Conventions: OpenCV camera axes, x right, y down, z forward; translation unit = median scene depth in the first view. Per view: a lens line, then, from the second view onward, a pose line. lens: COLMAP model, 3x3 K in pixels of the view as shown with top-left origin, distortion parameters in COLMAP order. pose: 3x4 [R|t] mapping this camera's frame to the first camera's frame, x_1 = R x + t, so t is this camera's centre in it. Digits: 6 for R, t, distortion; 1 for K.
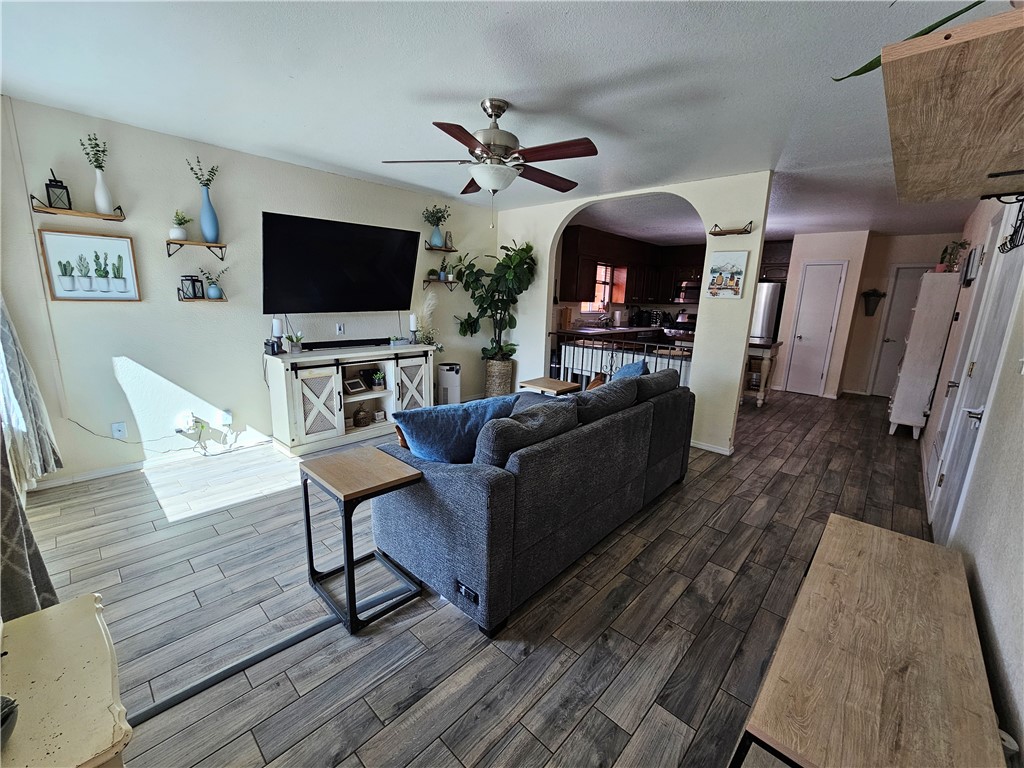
lens RADIAL K [[420.5, 0, 515.3], [0, 420.5, 386.1], [0, 0, 1]] dist [-0.002166, 0.001413]
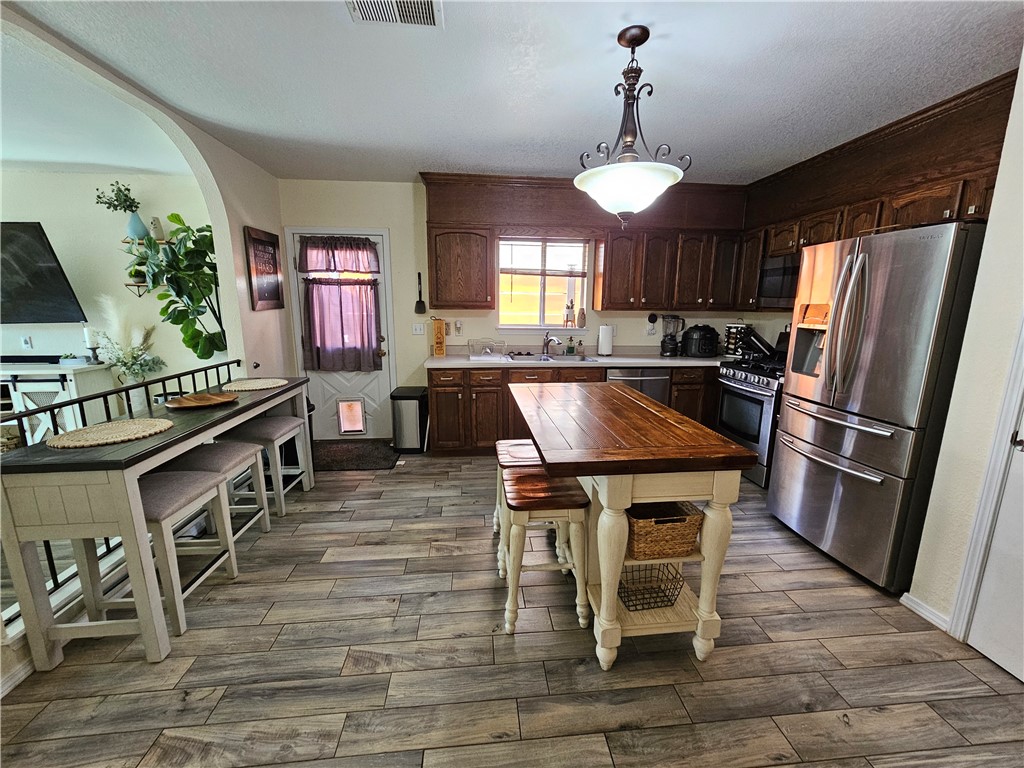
lens RADIAL K [[420.5, 0, 516.3], [0, 420.5, 385.6], [0, 0, 1]] dist [-0.002166, 0.001413]
pose [[0.746673, 0.102777, -0.657203, 0.595162], [-0.122543, 0.992335, 0.015962, -0.114886], [0.653806, 0.068617, 0.753545, 0.622883]]
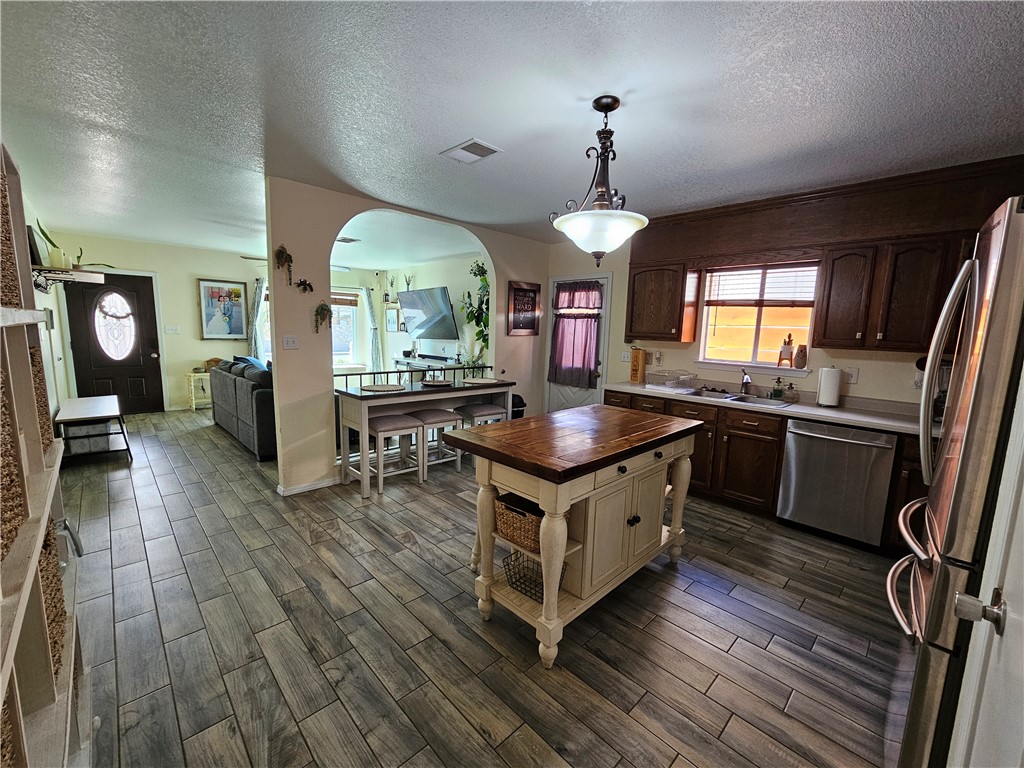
lens RADIAL K [[420.5, 0, 515.9], [0, 420.5, 385.1], [0, 0, 1]] dist [-0.002166, 0.001413]
pose [[-0.053771, 0.098686, -0.993665, 0.771097], [-0.240718, 0.964476, 0.108813, -0.155134], [0.969105, 0.245044, -0.028105, 0.836668]]
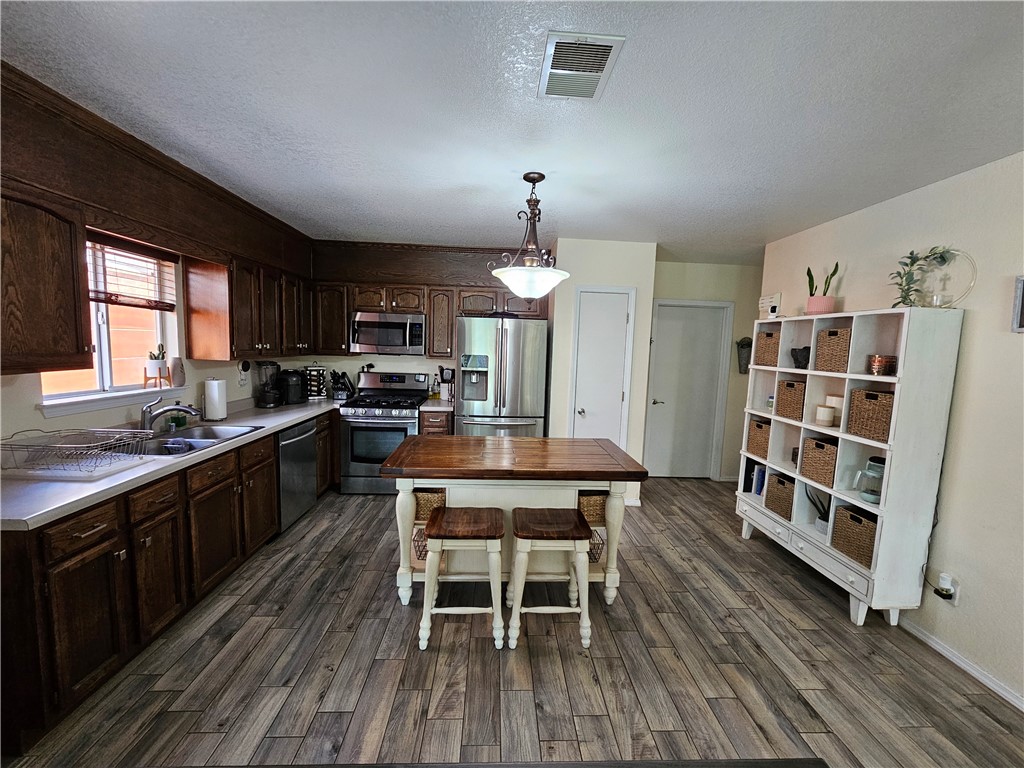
lens RADIAL K [[420.5, 0, 514.9], [0, 420.5, 385.9], [0, 0, 1]] dist [-0.002166, 0.001413]
pose [[0.705465, -0.079065, 0.704321, 0.192220], [0.136607, 0.990293, -0.025661, -0.146094], [-0.695455, 0.114318, 0.709418, 0.624602]]
